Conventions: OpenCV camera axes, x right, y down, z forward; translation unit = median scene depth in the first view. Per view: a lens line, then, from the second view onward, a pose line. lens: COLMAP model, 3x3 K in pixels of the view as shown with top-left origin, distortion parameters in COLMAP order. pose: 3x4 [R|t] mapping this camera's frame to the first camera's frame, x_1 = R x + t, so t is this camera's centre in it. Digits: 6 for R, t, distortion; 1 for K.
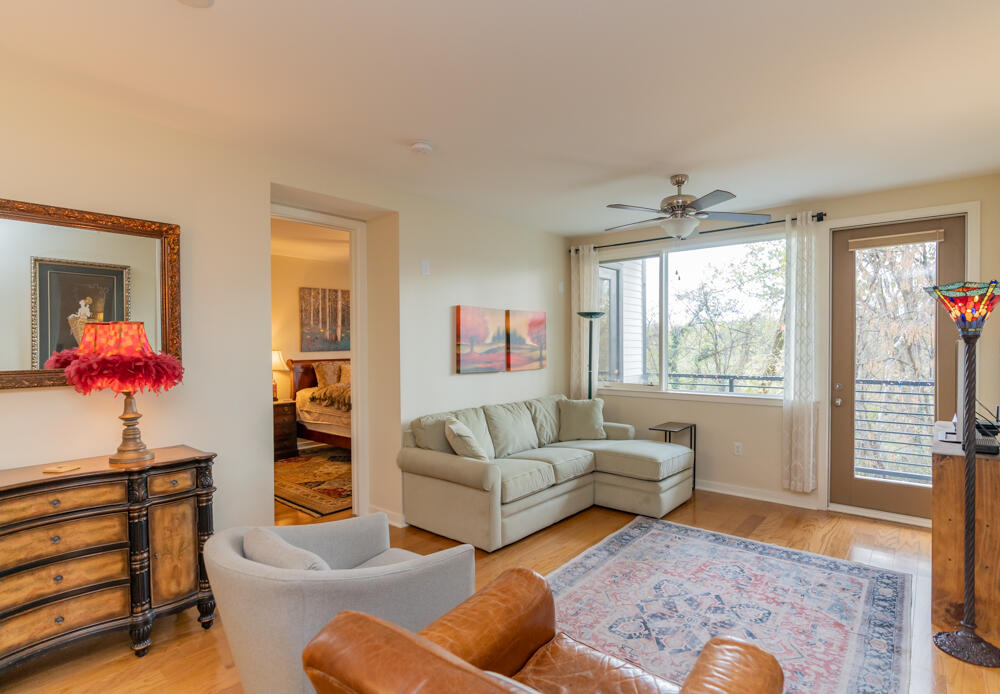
lens RADIAL K [[511.1, 0, 519.2], [0, 511.1, 355.0], [0, 0, 1]] dist [-0.003412, 0.000015]
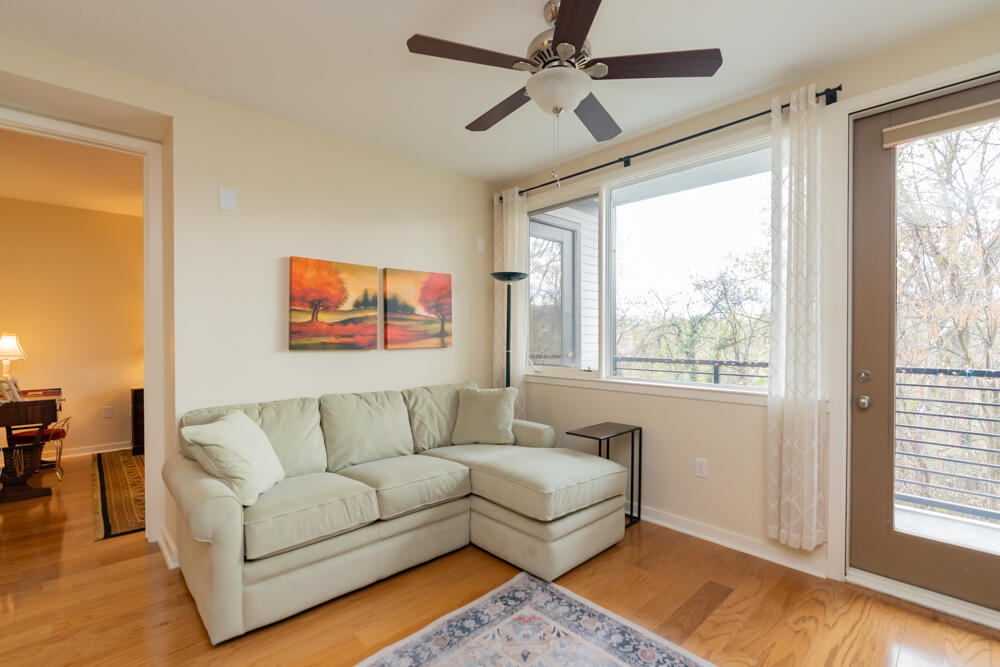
lens RADIAL K [[450.5, 0, 498.0], [0, 450.5, 340.9], [0, 0, 1]] dist [-0.003894, 0.000030]
pose [[0.990710, 0.005523, -0.135878, 0.270868], [-0.006876, 0.999931, -0.009490, 0.028712], [0.135816, 0.010336, 0.990680, 0.419209]]
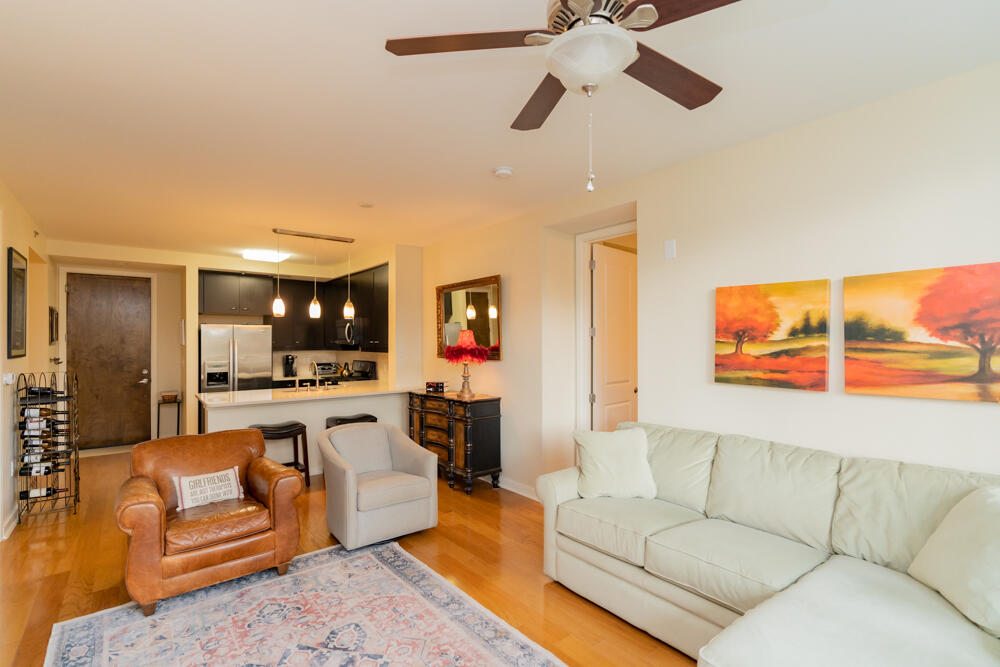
lens RADIAL K [[461.4, 0, 501.2], [0, 461.4, 340.2], [0, 0, 1]] dist [-0.001055, 0.000440]
pose [[-0.205111, 0.002917, -0.978734, 0.599695], [-0.018041, 0.999814, 0.006761, -0.022561], [0.978572, 0.019044, -0.205020, 0.864820]]
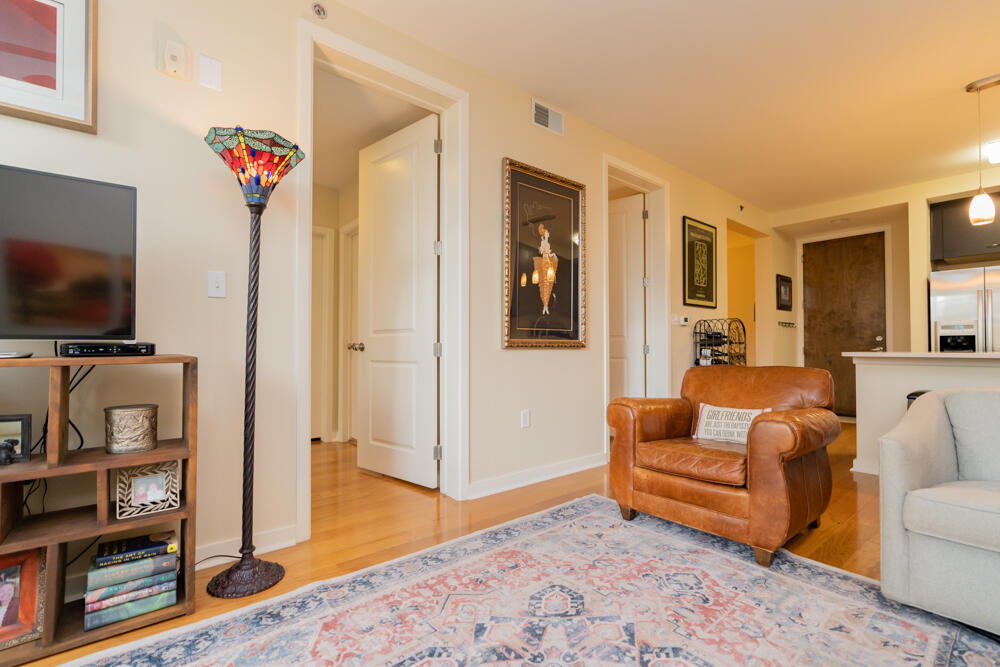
lens RADIAL K [[450.5, 0, 498.0], [0, 450.5, 340.9], [0, 0, 1]] dist [-0.003894, 0.000030]
pose [[-0.981199, 0.007370, 0.192856, 0.184348], [0.008655, 0.999946, 0.005823, 0.102995], [-0.192802, 0.007383, -0.981210, 0.900003]]
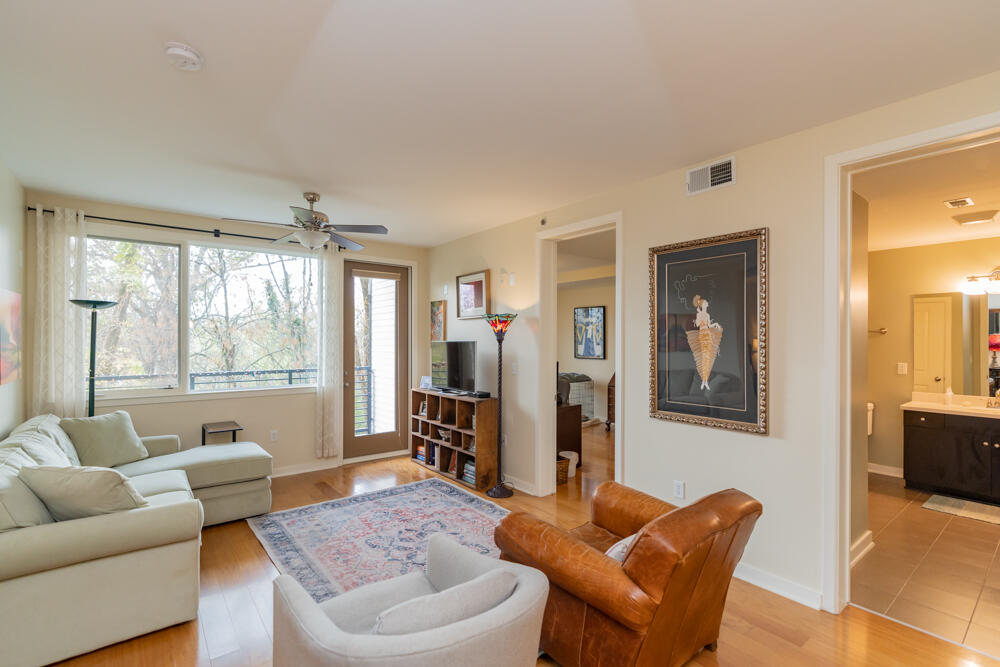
lens RADIAL K [[457.6, 0, 499.4], [0, 457.6, 340.4], [0, 0, 1]] dist [-0.003383, -0.000081]
pose [[0.220258, 0.004558, 0.975431, -0.494335], [0.017614, 0.999807, -0.008649, -0.009144], [-0.975283, 0.019086, 0.220135, 0.323188]]
